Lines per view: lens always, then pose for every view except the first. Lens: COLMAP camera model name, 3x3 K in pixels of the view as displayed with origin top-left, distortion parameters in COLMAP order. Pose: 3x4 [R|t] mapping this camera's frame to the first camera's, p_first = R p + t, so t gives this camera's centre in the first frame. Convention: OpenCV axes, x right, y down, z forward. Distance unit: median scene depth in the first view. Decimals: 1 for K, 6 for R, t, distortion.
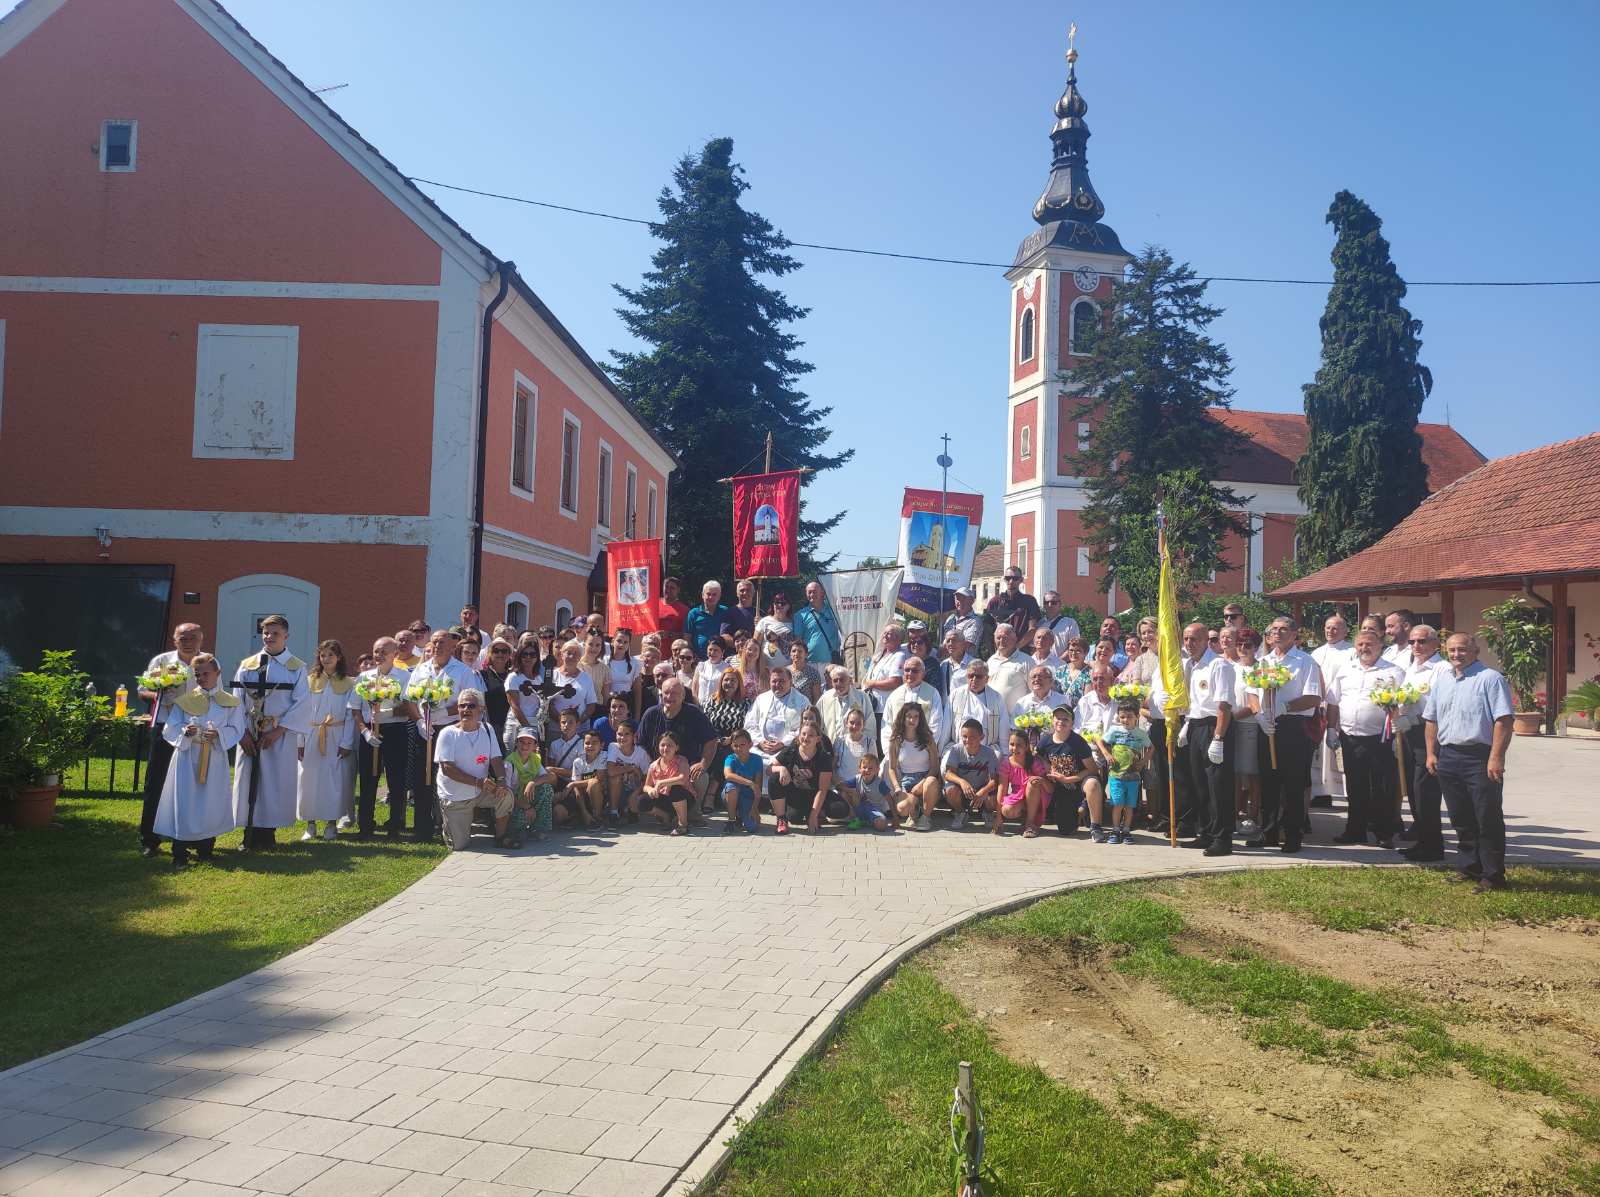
lens RADIAL K [[1197.2, 0, 800.0], [0, 1197.2, 598.5], [0, 0, 1]] dist [0.057677, -0.075235]
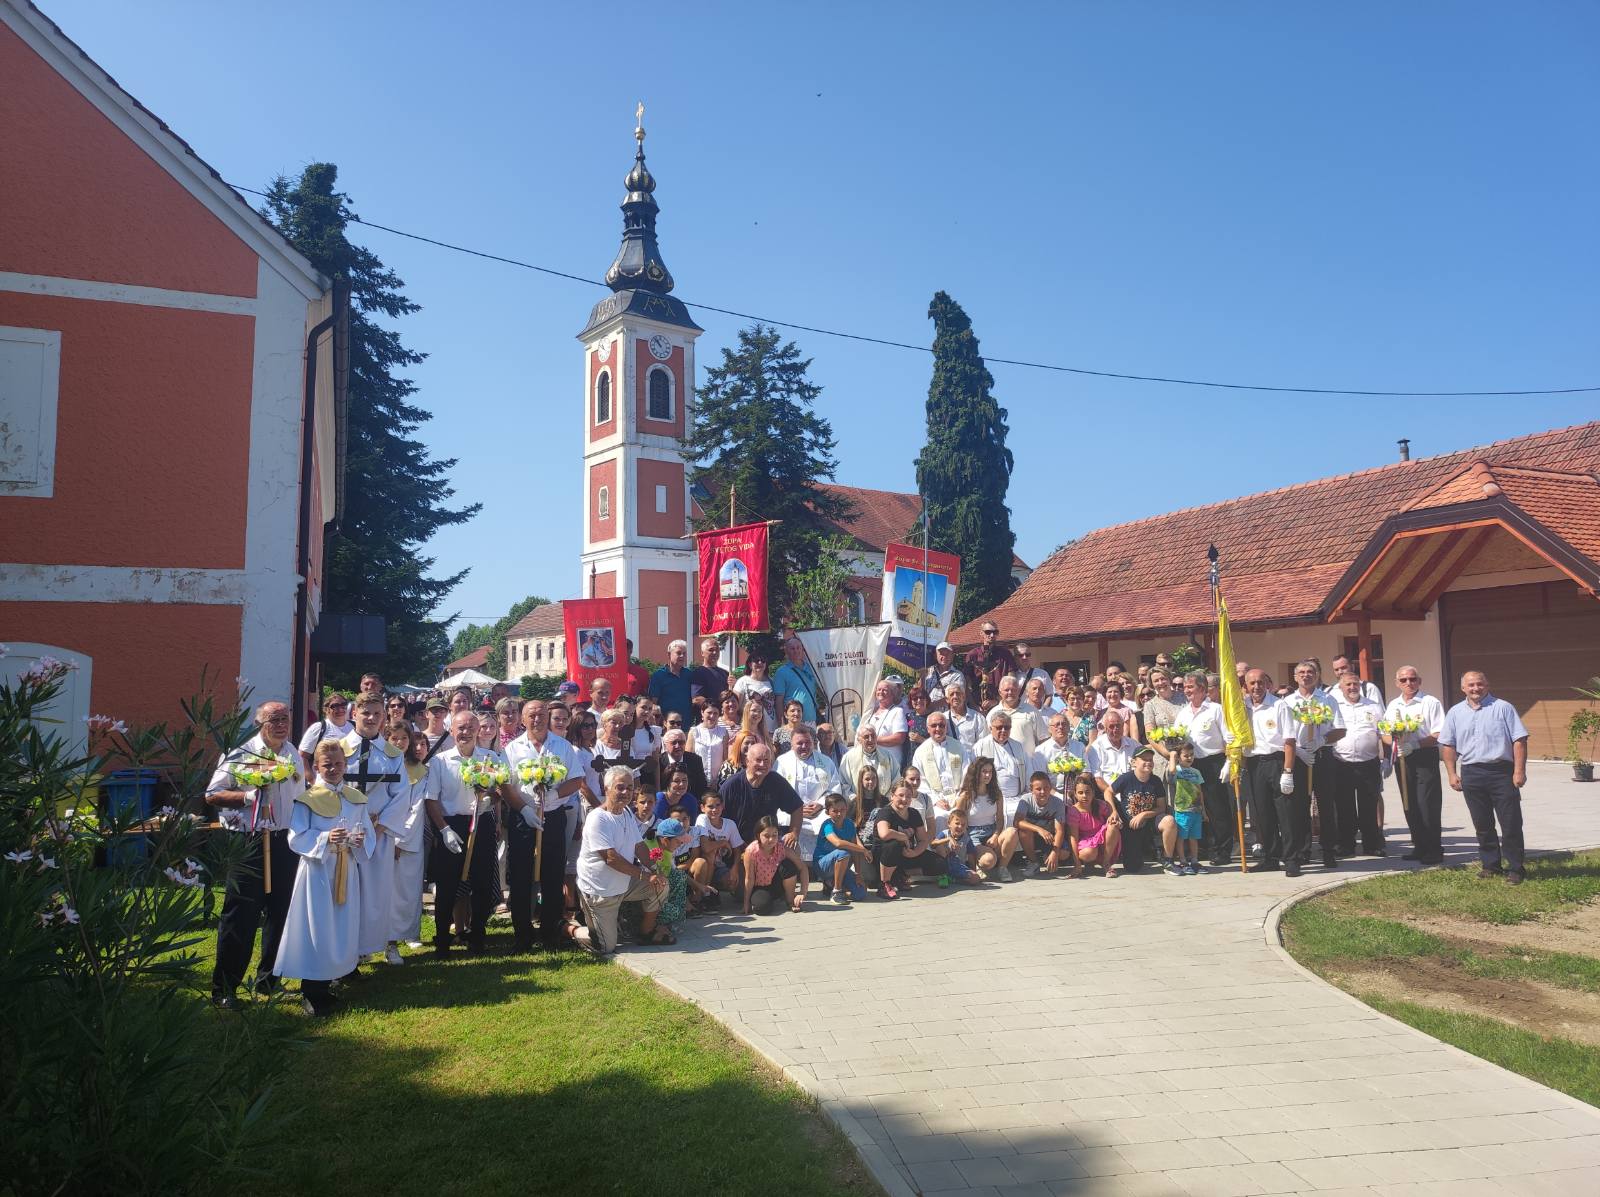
lens RADIAL K [[1197.4, 0, 808.7], [0, 1197.4, 605.0], [0, 0, 1]] dist [0.025953, -0.018812]
pose [[0.916001, -0.003780, 0.401157, -0.098788], [0.021608, 0.998969, -0.039928, -0.000704], [-0.400593, 0.045242, 0.915139, 0.027571]]
